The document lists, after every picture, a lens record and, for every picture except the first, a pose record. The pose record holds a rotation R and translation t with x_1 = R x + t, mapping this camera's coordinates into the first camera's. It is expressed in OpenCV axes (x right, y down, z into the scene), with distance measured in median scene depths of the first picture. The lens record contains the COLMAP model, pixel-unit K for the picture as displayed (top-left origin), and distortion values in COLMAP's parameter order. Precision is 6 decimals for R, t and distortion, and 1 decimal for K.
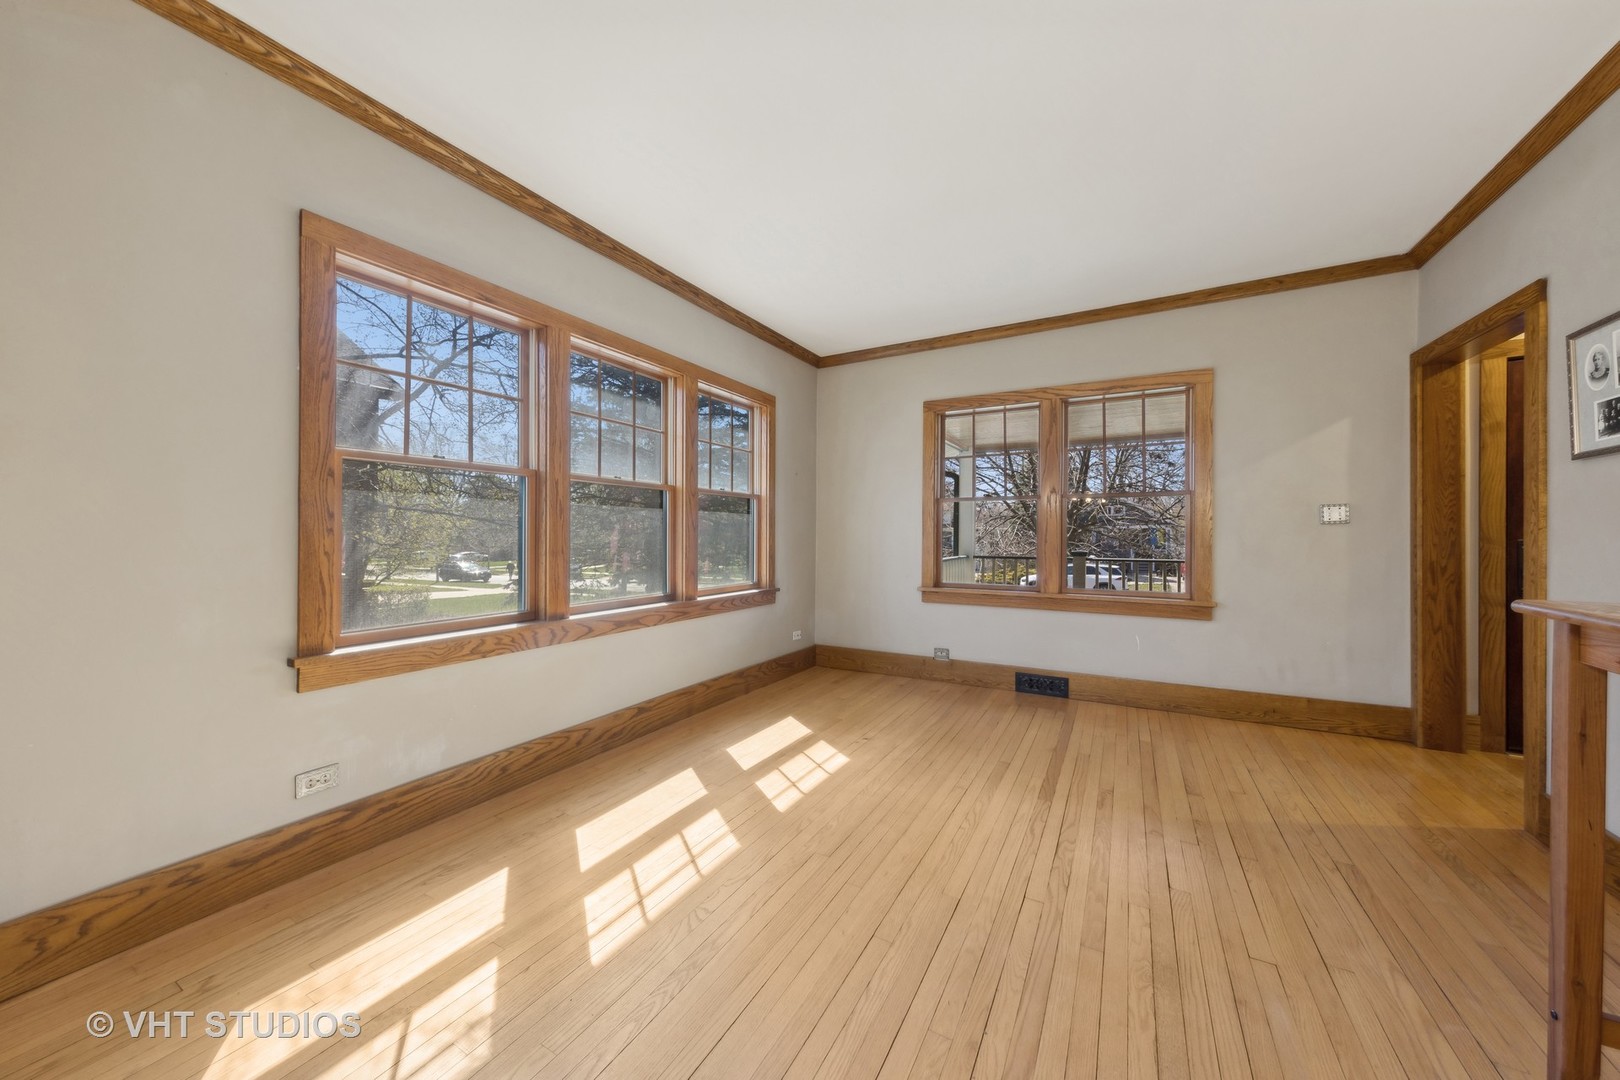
lens RADIAL K [[573.9, 0, 815.5], [0, 573.9, 536.3], [0, 0, 1]] dist [0.007125, 0.000070]
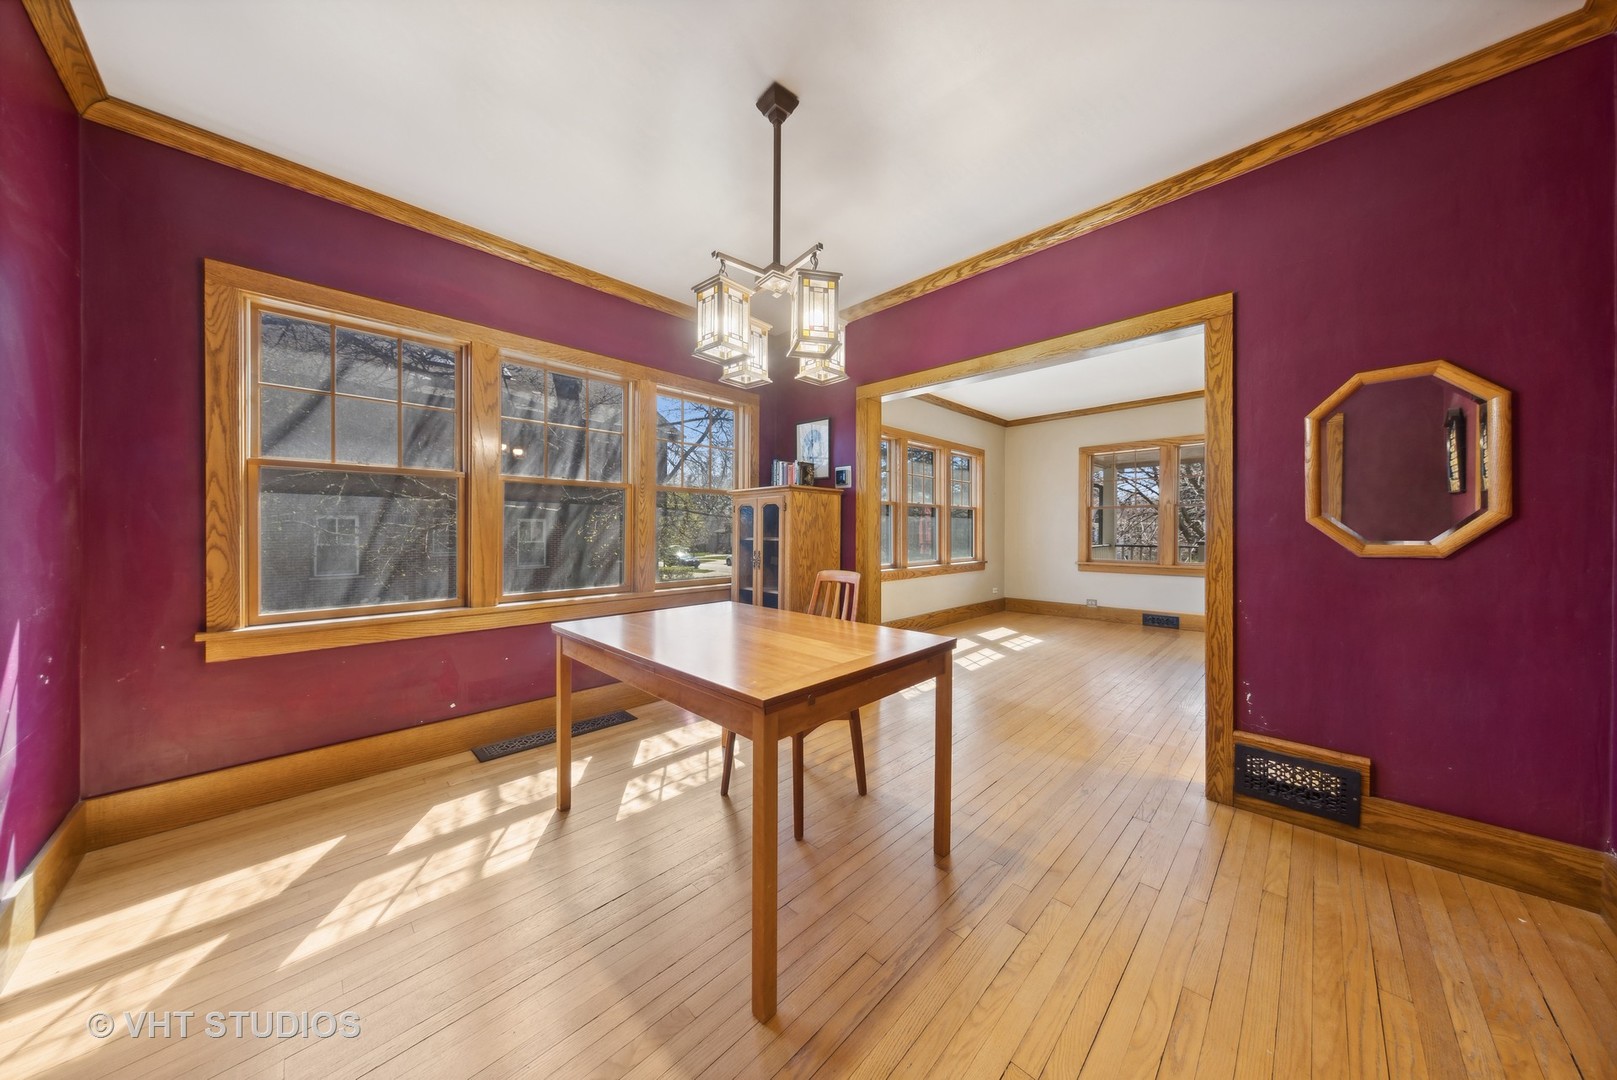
lens RADIAL K [[519.6, 0, 803.4], [0, 519.6, 537.8], [0, 0, 1]] dist [0.001525, 0.000092]
pose [[0.961813, -0.002152, -0.273698, -0.209829], [0.005139, 0.999935, 0.010199, 0.001273], [0.273659, -0.011216, 0.961761, -0.820419]]
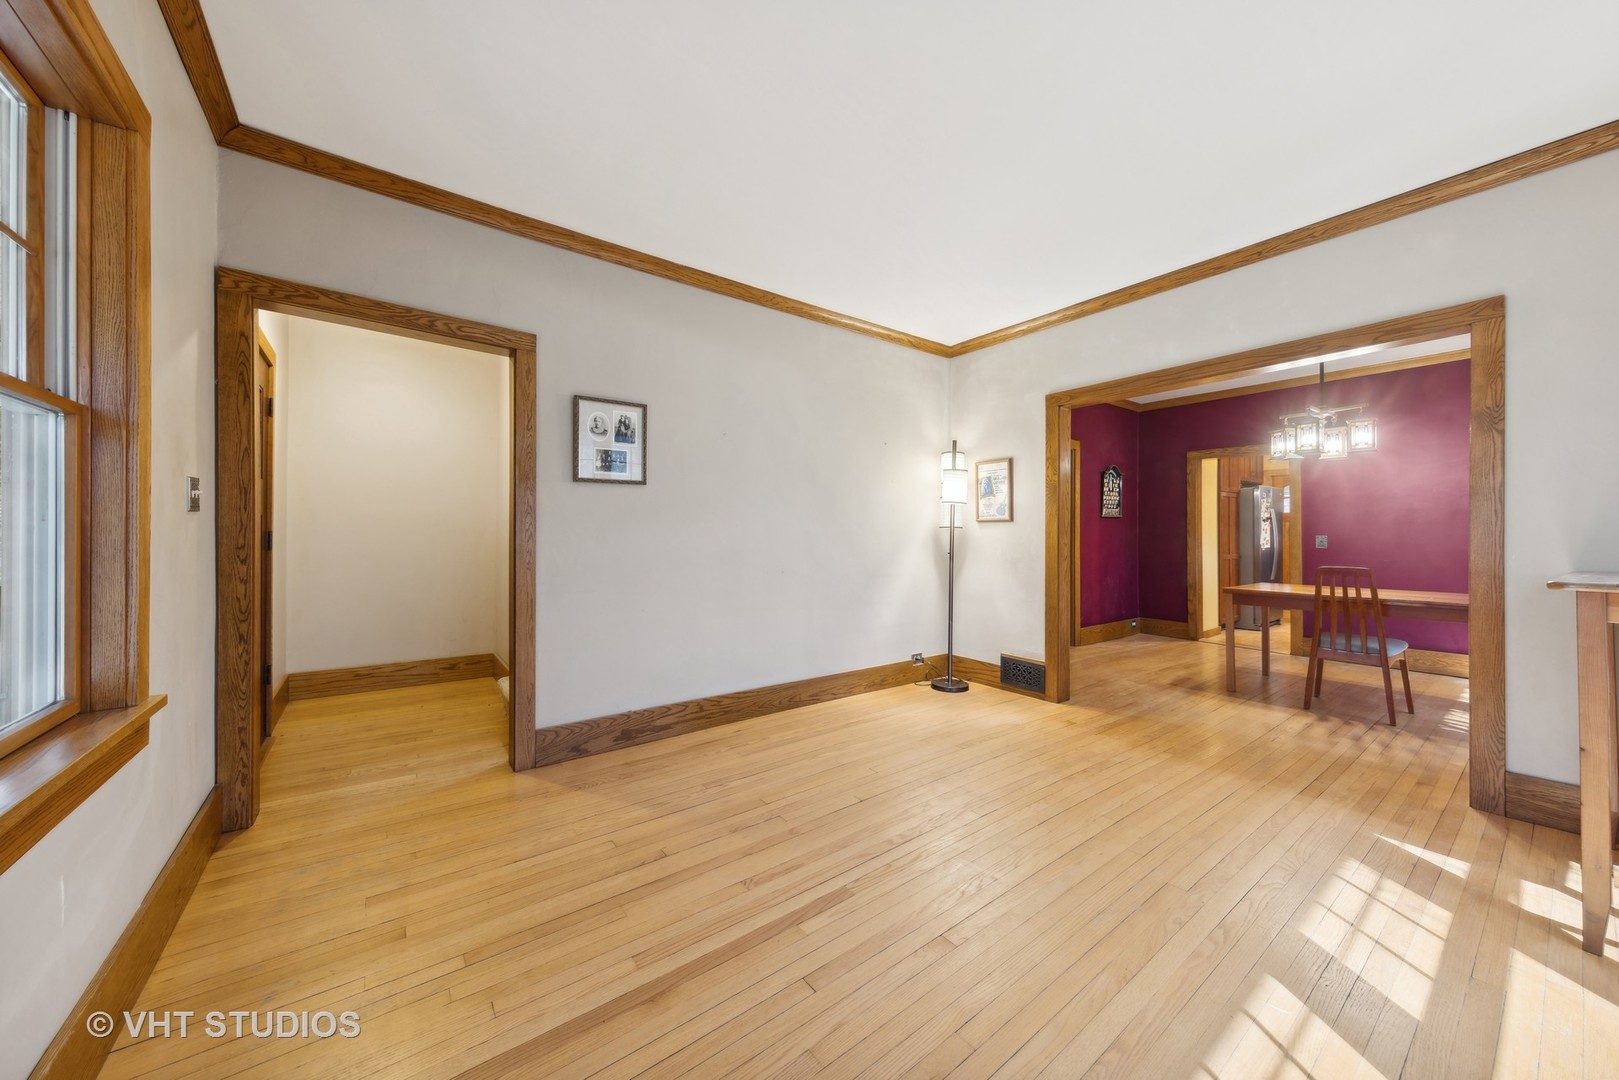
lens RADIAL K [[573.6, 0, 817.2], [0, 573.6, 530.6], [0, 0, 1]] dist [0.007125, 0.000070]
pose [[-0.917163, -0.005929, 0.398468, 0.098779], [-0.007574, 0.999968, -0.002554, -0.005076], [-0.398441, -0.005360, -0.917178, 1.192732]]
